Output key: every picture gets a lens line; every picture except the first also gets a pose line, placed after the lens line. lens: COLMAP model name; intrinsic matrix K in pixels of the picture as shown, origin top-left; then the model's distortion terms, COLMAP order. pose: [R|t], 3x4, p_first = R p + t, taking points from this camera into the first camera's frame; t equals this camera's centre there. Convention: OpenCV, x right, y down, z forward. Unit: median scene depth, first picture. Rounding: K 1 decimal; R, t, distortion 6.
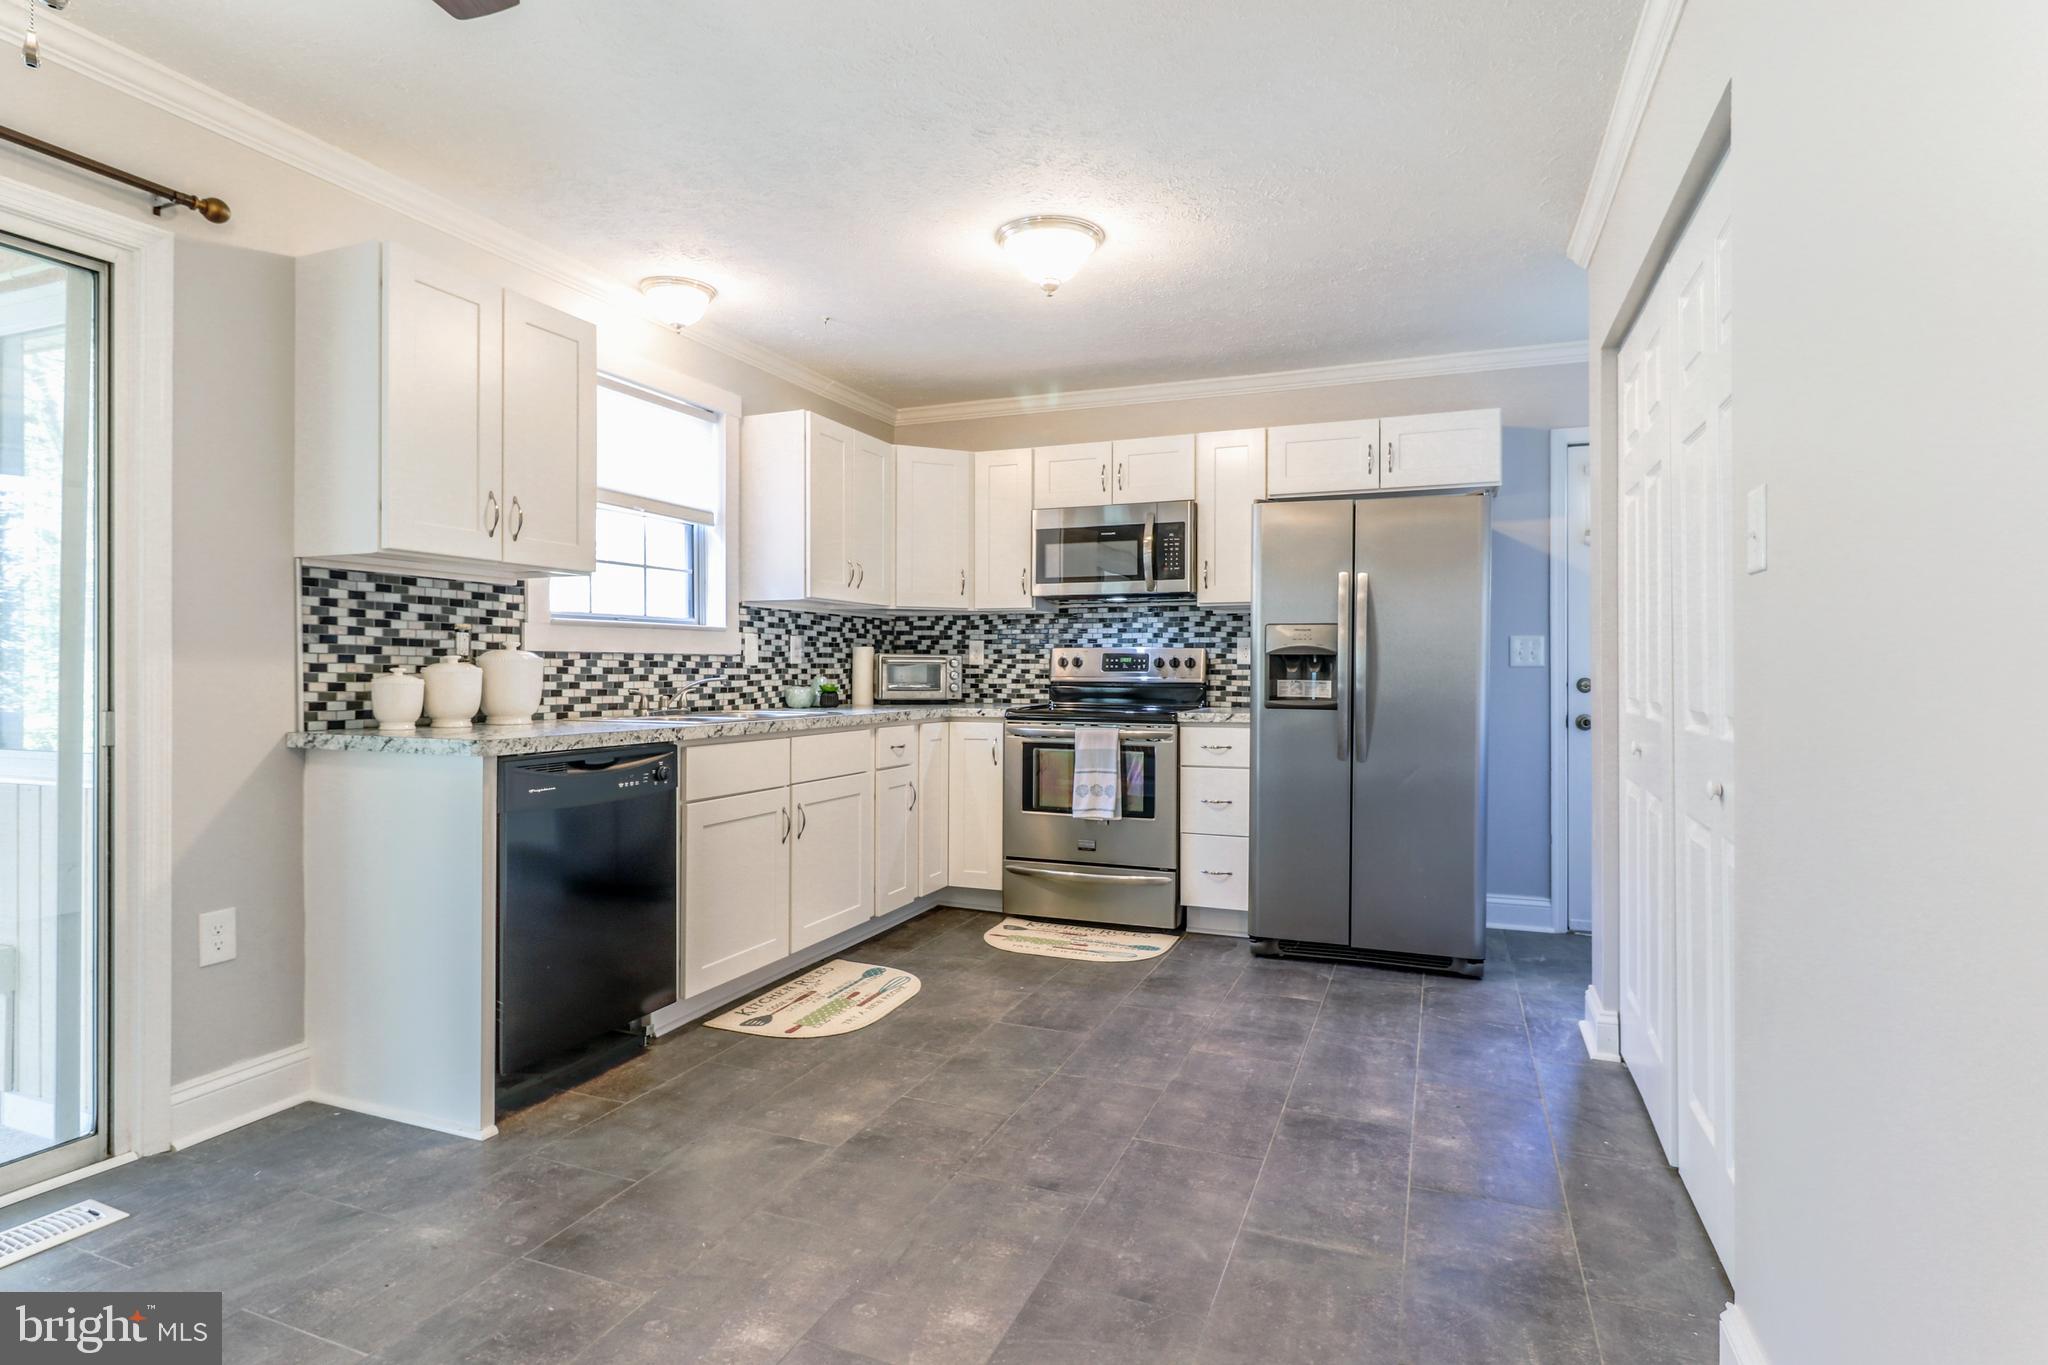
lens RADIAL K [[1064.2, 0, 1024.0], [0, 1064.2, 682.5], [0, 0, 1]] dist [0.000855, -0.000452]
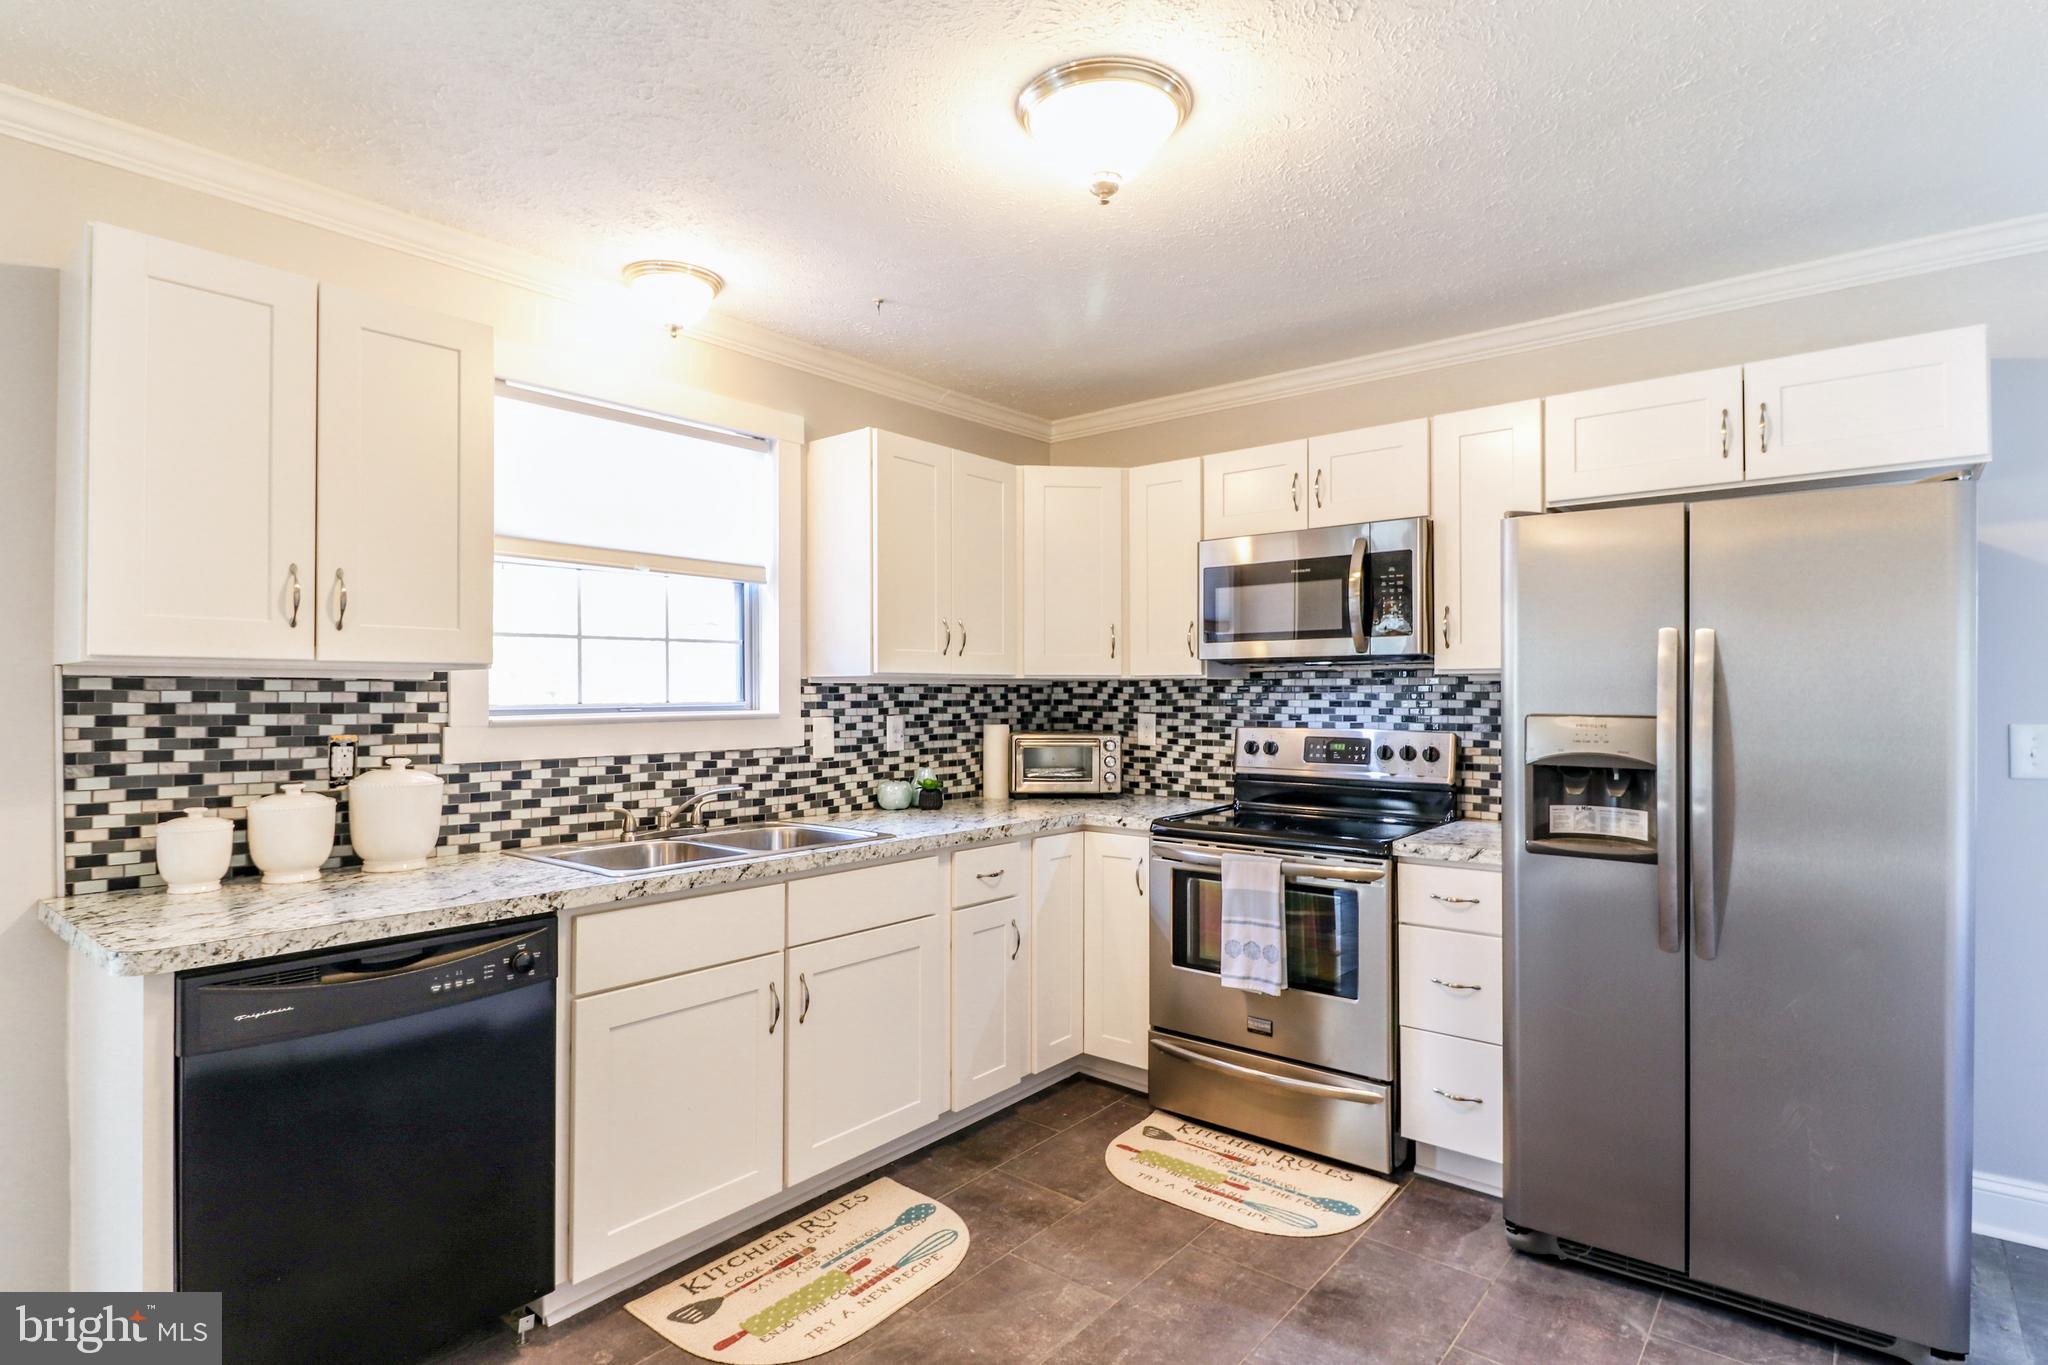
lens RADIAL K [[1037.3, 0, 1050.1], [0, 1037.3, 687.2], [0, 0, 1]] dist [0.017753, -0.016599]
pose [[0.956676, -0.006836, -0.291074, 0.127804], [0.002318, 0.999871, -0.015863, -0.056198], [0.291145, 0.014501, 0.956569, 0.318956]]
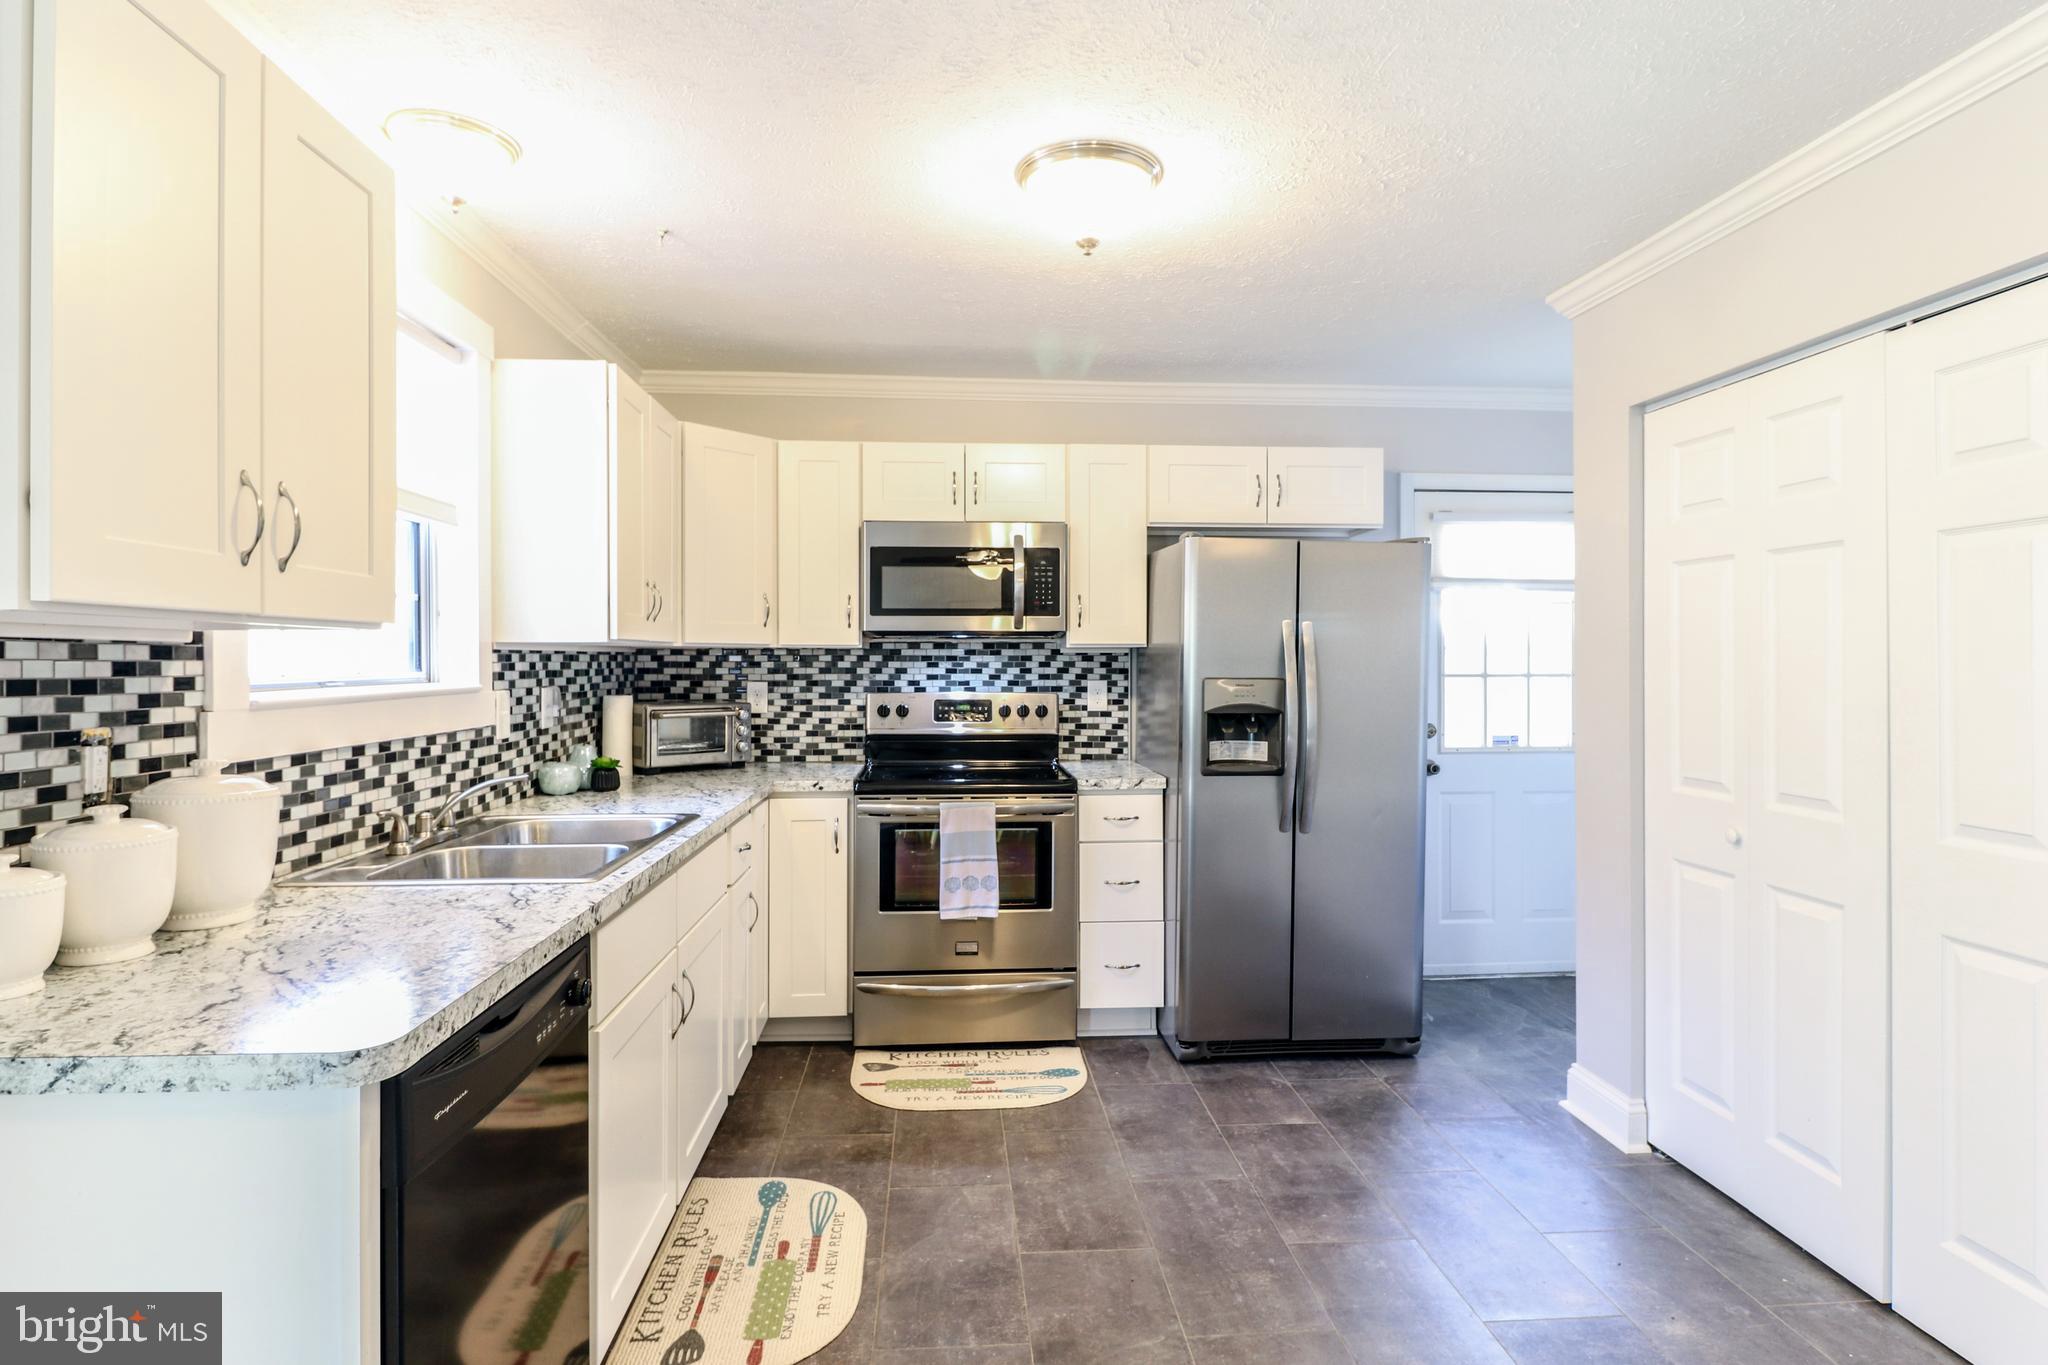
lens RADIAL K [[1050.7, 0, 992.2], [0, 1050.7, 668.8], [0, 0, 1]] dist [0.017113, -0.016917]
pose [[0.899251, -0.006803, 0.437380, -0.271171], [0.006526, 0.999976, 0.002135, -0.059400], [-0.437385, 0.000934, 0.899274, 0.283697]]
